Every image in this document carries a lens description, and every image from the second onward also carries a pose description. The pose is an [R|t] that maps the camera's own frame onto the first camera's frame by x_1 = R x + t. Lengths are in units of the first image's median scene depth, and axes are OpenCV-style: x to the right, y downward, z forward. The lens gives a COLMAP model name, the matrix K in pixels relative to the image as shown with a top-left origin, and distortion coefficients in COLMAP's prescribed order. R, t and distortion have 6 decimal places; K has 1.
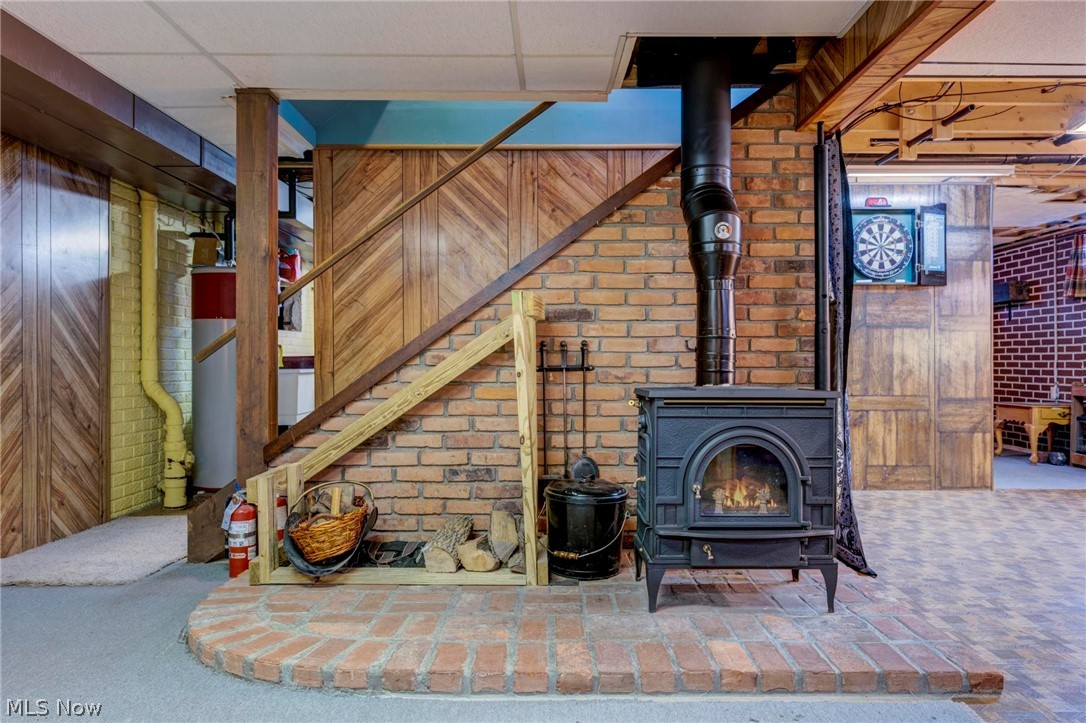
lens RADIAL K [[744.2, 0, 545.9], [0, 744.2, 367.3], [0, 0, 1]] dist [-0.000372, 0.002552]
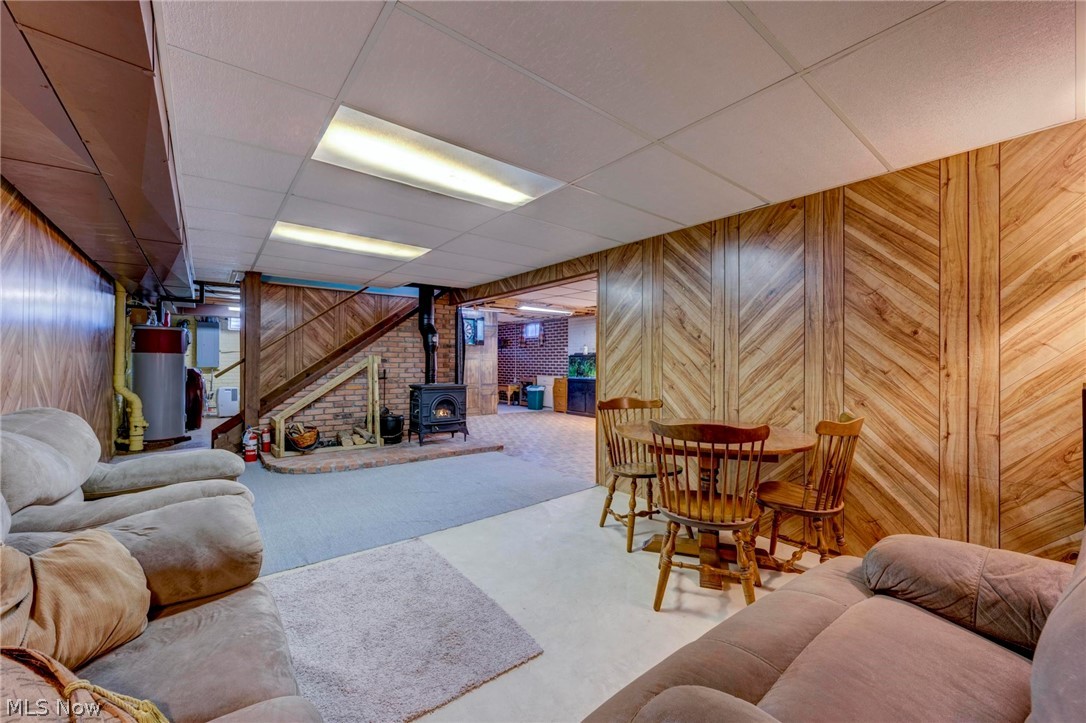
lens RADIAL K [[429.6, 0, 548.9], [0, 429.6, 362.9], [0, 0, 1]] dist [0.000403, -0.000319]
pose [[0.782251, 0.004847, 0.622944, -0.512625], [-0.003104, 0.999988, -0.003883, -0.056328], [-0.622955, 0.001103, 0.782257, -0.781599]]
